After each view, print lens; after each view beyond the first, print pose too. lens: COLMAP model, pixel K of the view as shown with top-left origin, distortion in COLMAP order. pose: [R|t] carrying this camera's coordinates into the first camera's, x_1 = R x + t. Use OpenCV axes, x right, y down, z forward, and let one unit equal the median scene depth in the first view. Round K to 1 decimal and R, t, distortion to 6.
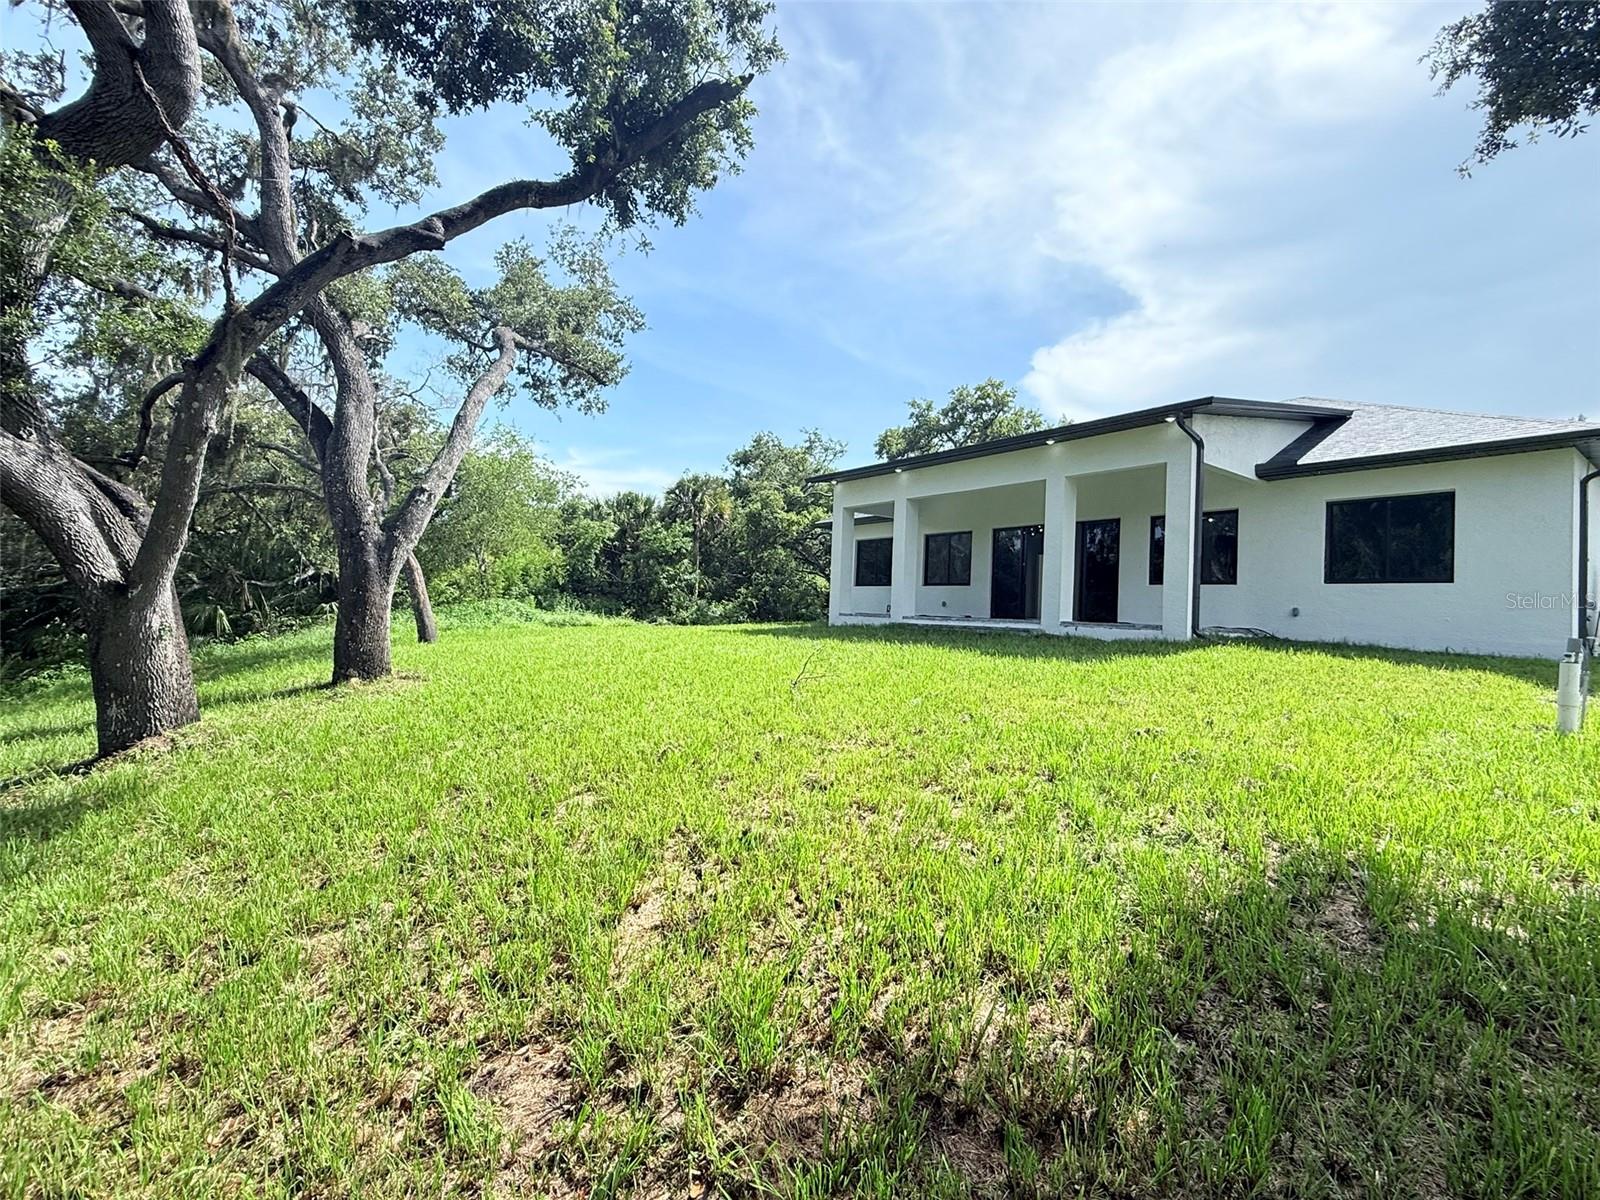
lens RADIAL K [[738.6, 0, 796.7], [0, 738.6, 589.4], [0, 0, 1]] dist [0.001181, -0.000763]
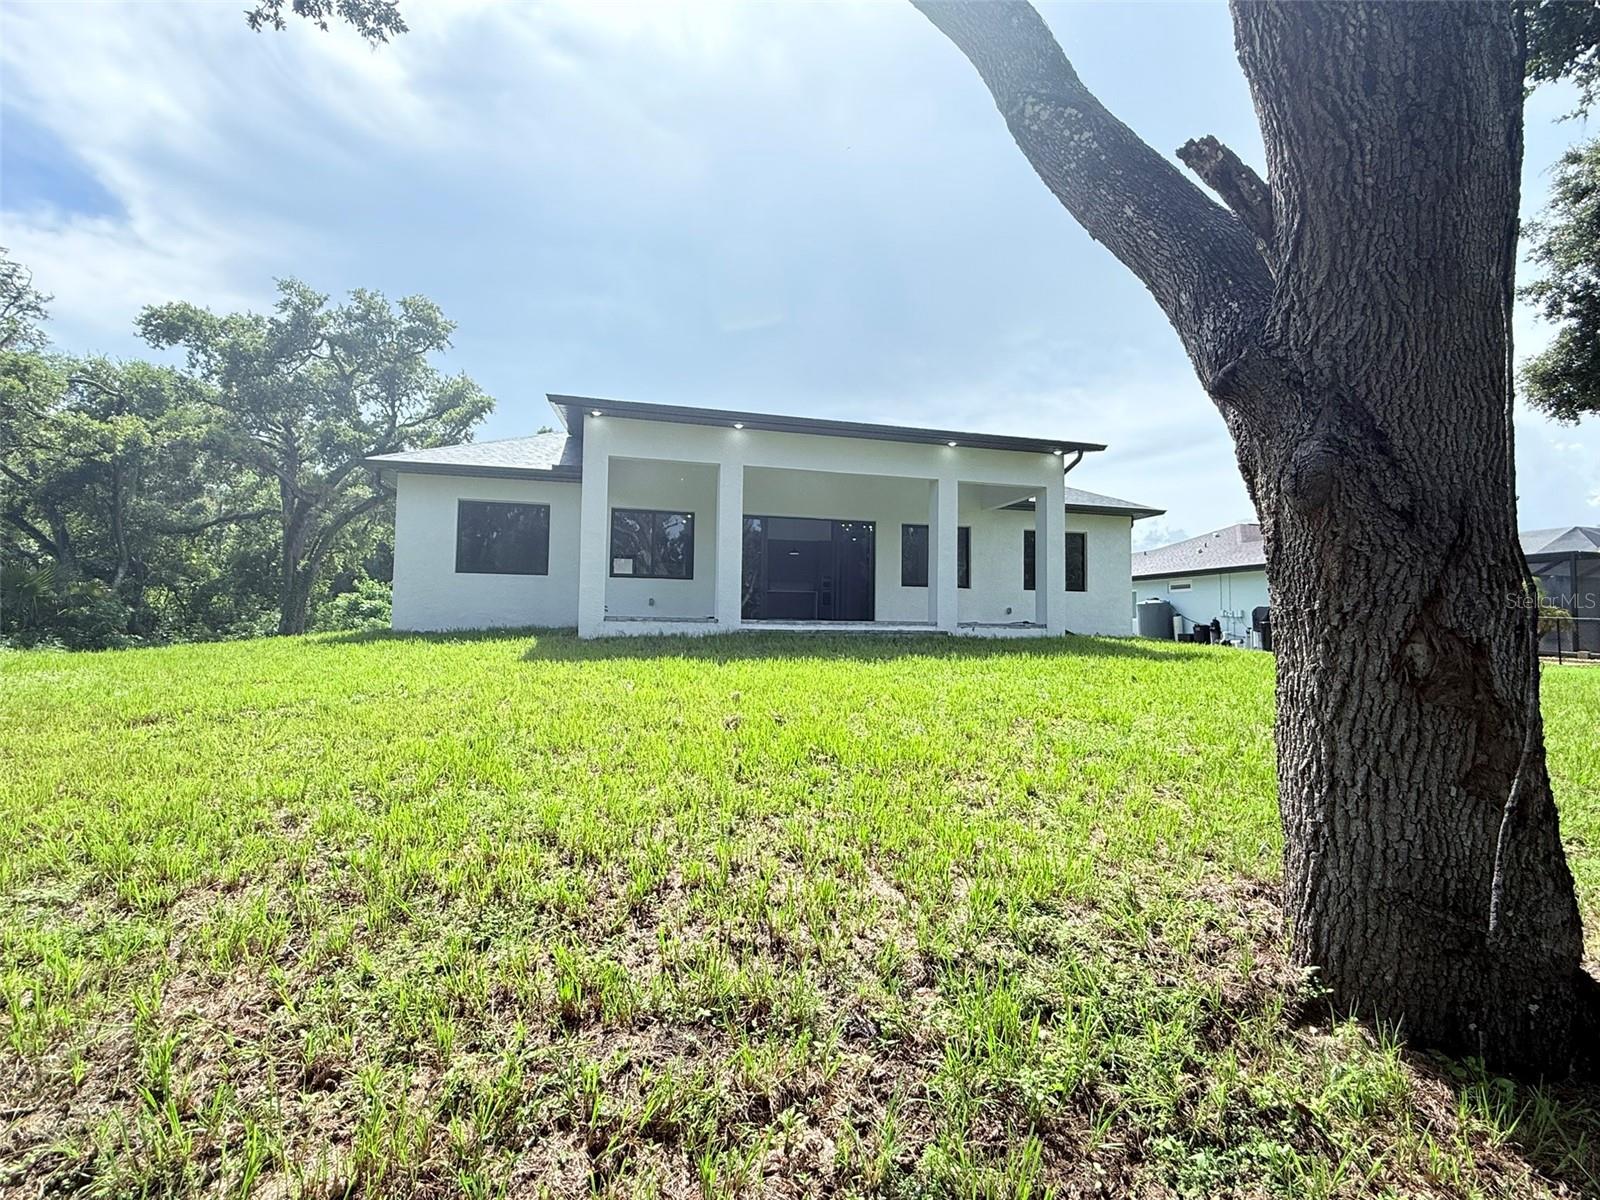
lens RADIAL K [[752.8, 0, 806.6], [0, 752.8, 599.9], [0, 0, 1]] dist [0.000393, -0.000182]
pose [[0.374978, -0.000905, 0.927033, -0.707797], [-0.025478, 0.999612, 0.011282, 0.005117], [-0.926684, -0.027849, 0.374809, 0.840115]]
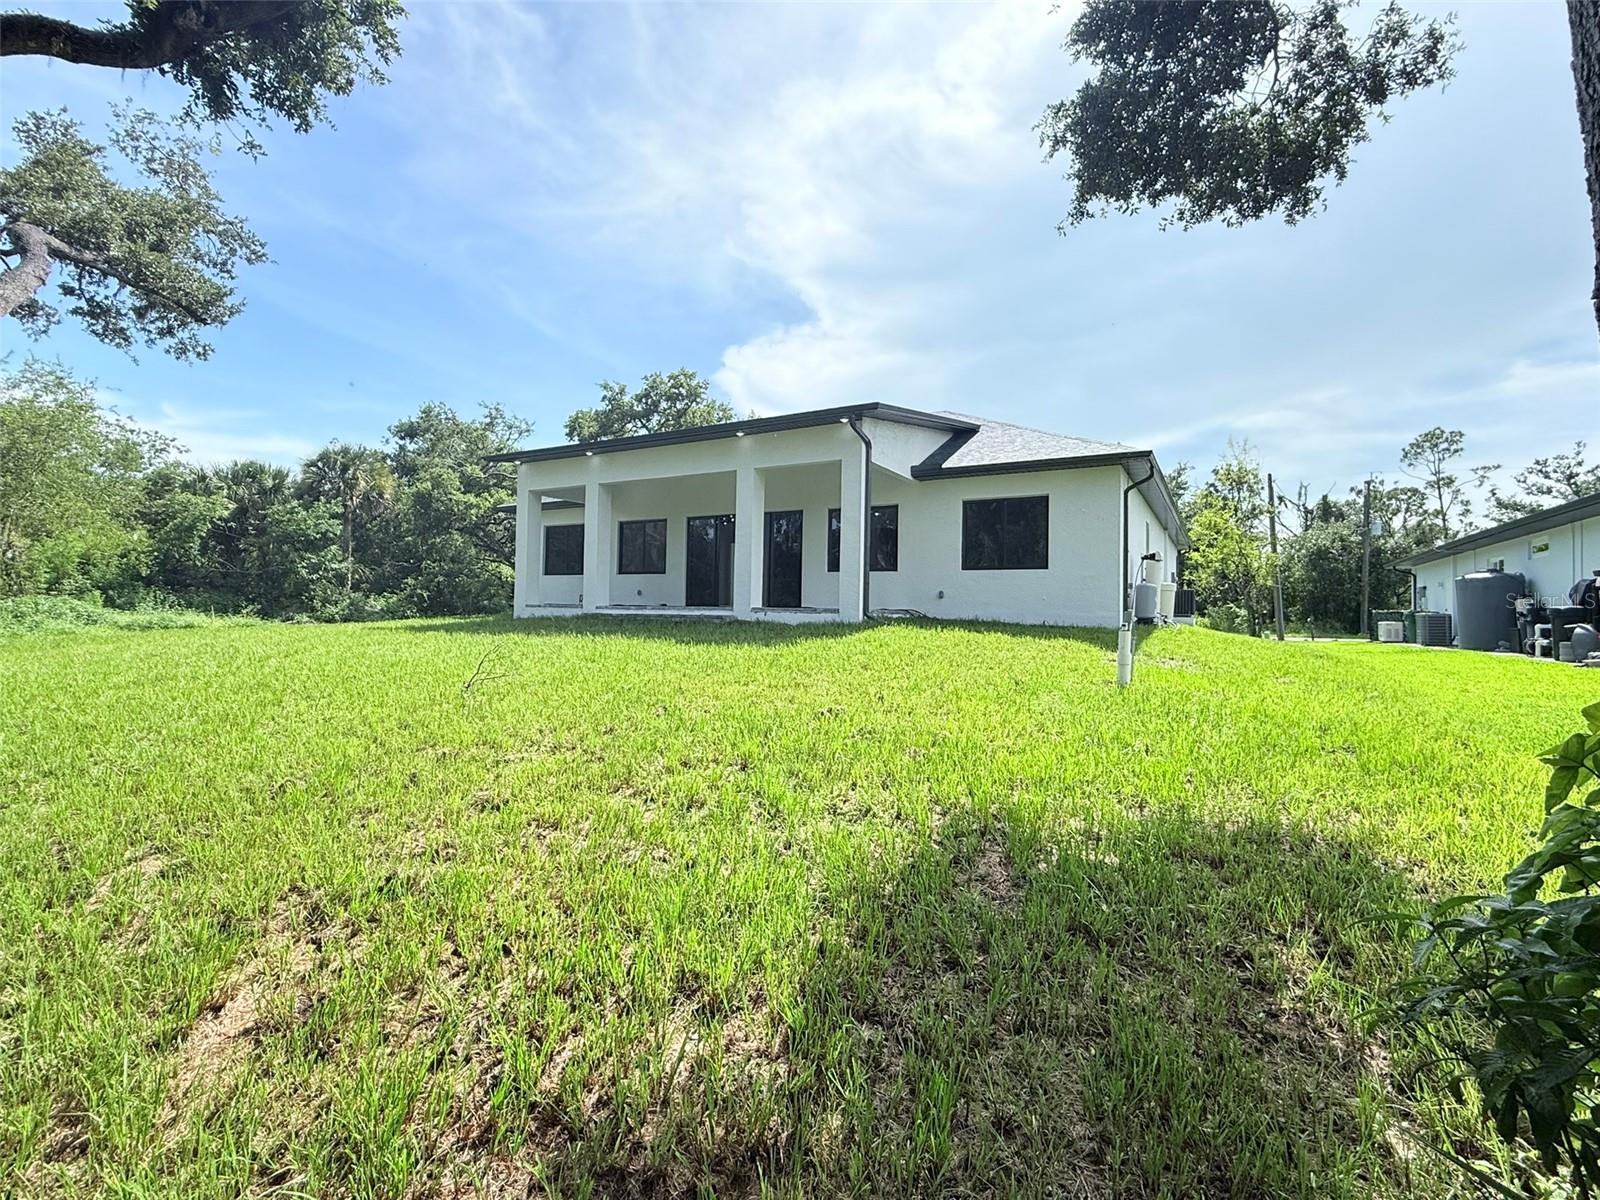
lens RADIAL K [[738.6, 0, 796.7], [0, 738.6, 589.4], [0, 0, 1]] dist [0.001181, -0.000763]
pose [[0.919155, -0.014769, 0.393619, 0.007052], [0.008629, 0.999812, 0.017363, -0.000061], [-0.393801, -0.012563, 0.919110, 0.019565]]
